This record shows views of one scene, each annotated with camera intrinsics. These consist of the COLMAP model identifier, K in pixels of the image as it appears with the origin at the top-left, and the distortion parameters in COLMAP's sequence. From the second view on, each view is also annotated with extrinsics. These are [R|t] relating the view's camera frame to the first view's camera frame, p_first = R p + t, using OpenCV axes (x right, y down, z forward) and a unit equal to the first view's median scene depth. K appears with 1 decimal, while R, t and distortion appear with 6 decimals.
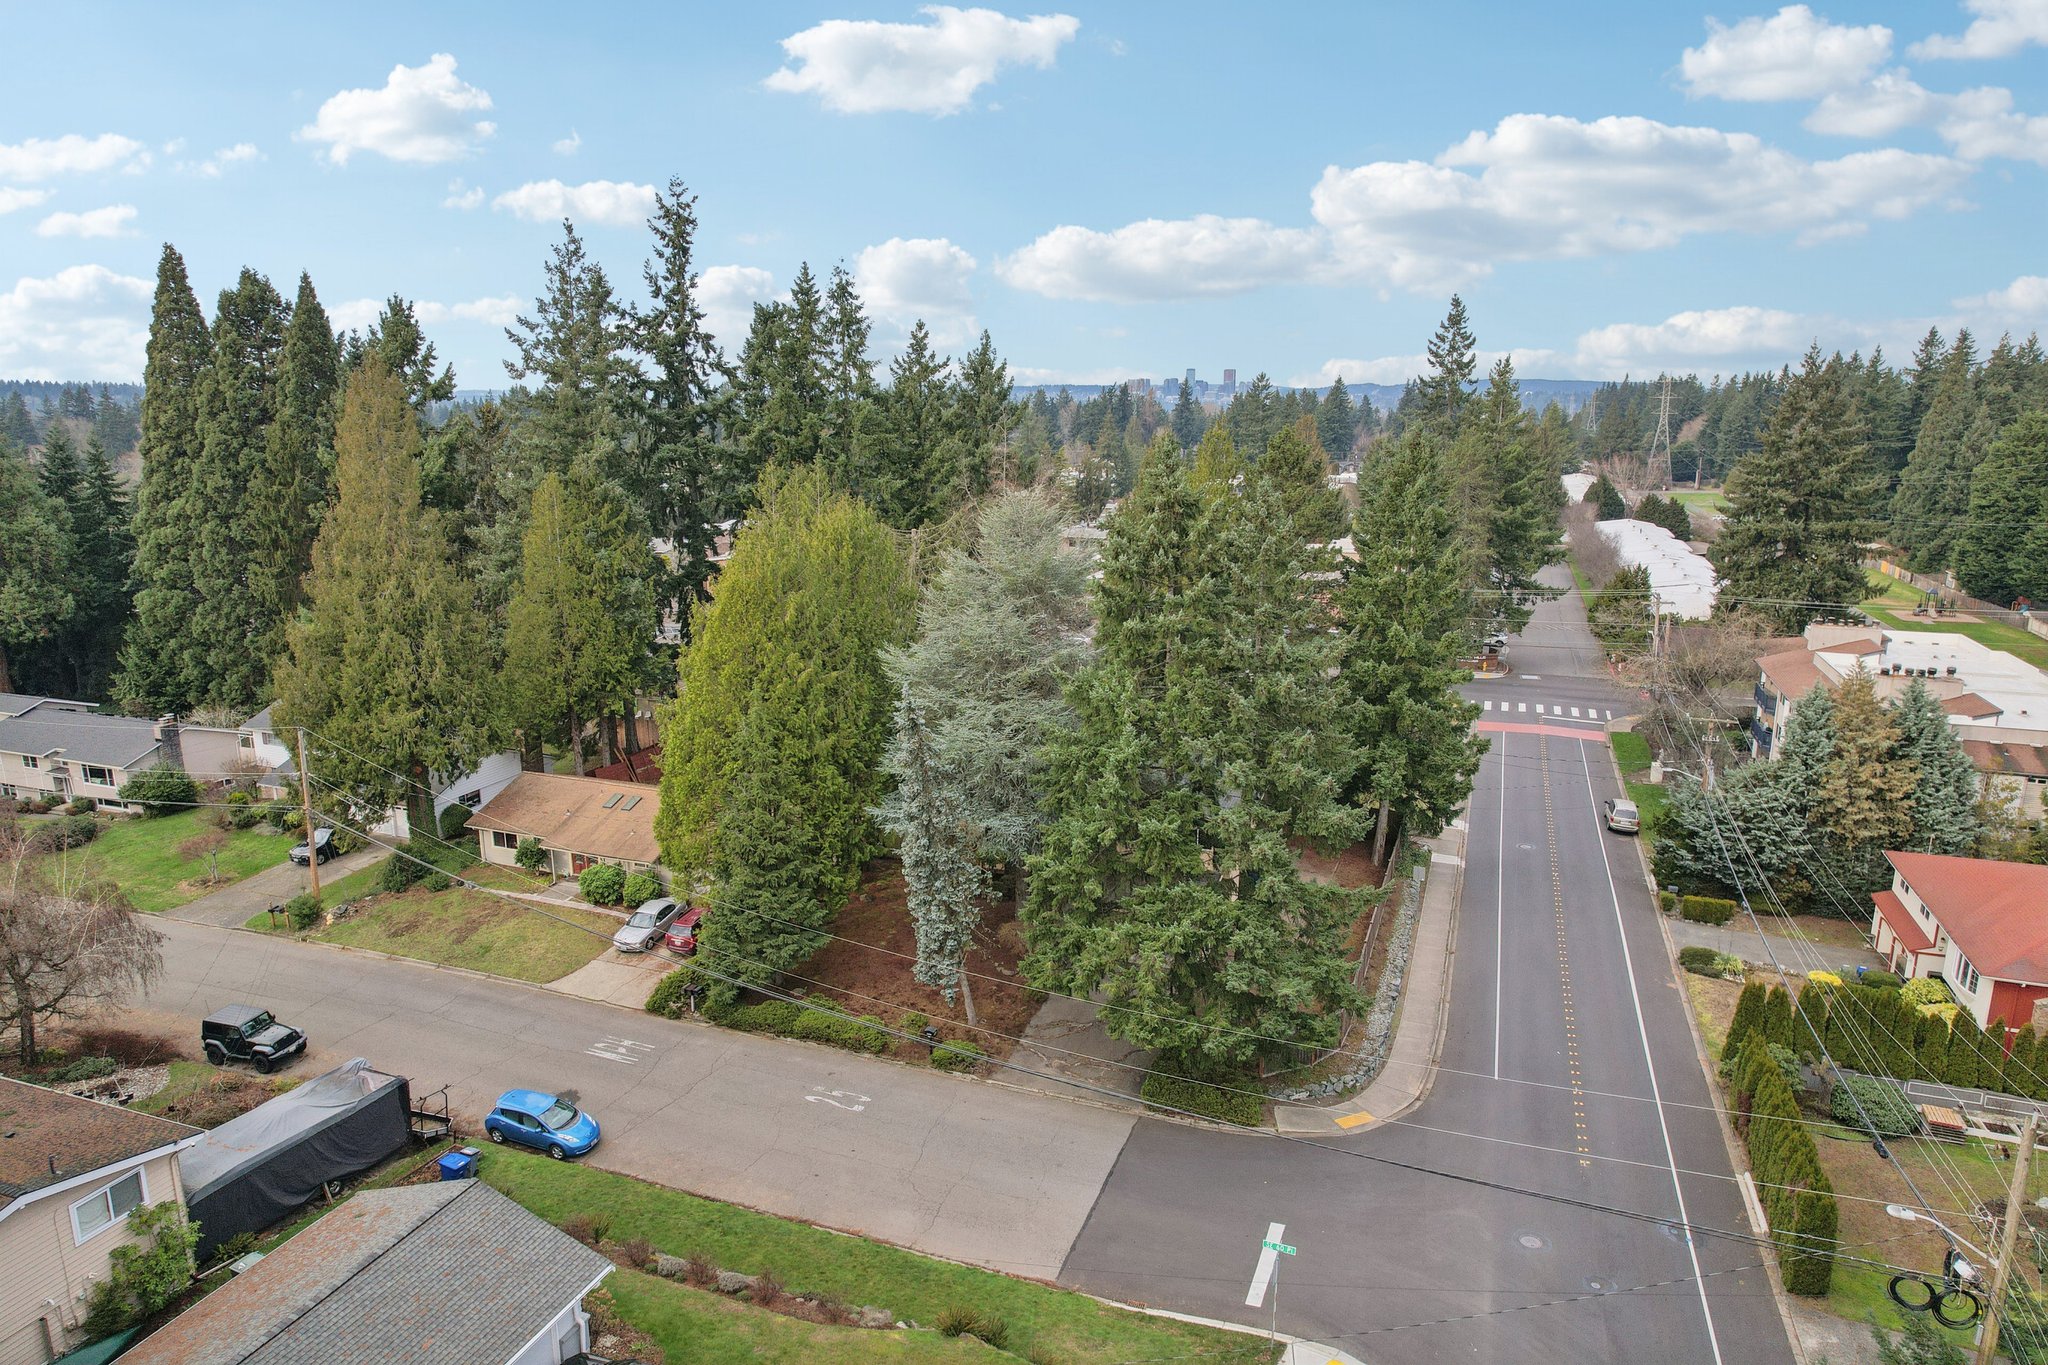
lens RADIAL K [[1300.7, 0, 1026.3], [0, 1300.7, 715.3], [0, 0, 1]] dist [-0.075035, 0.068082]
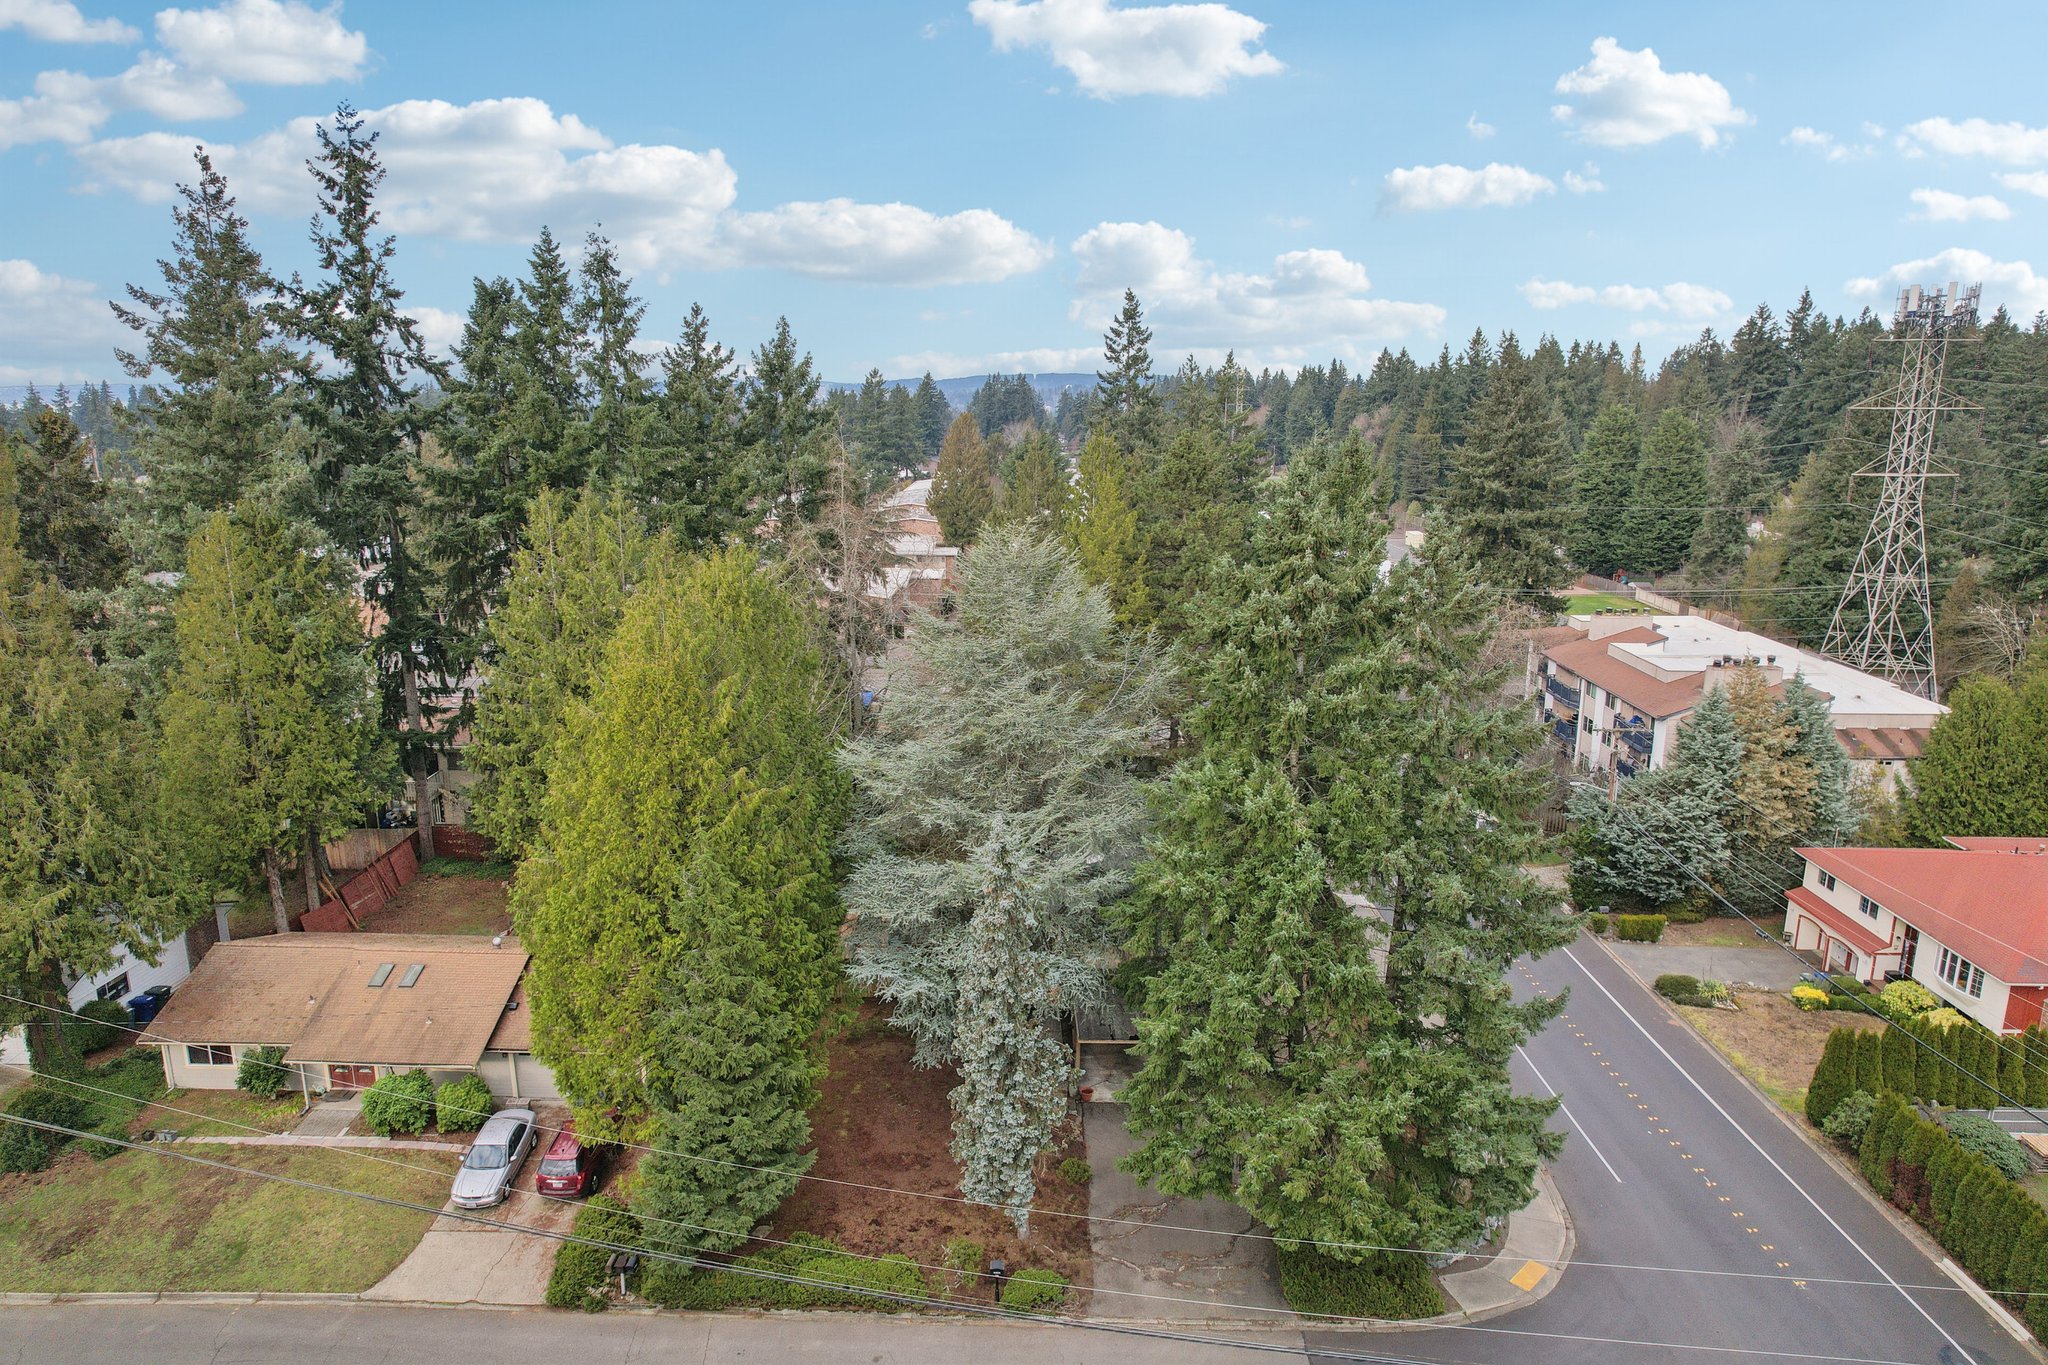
lens RADIAL K [[1300.7, 0, 1026.3], [0, 1300.7, 715.3], [0, 0, 1]] dist [-0.075035, 0.068082]
pose [[0.946005, -0.080605, 0.313969, -0.177833], [0.079687, 0.996695, 0.015777, -0.053588], [-0.314203, 0.010094, 0.949302, 0.201835]]
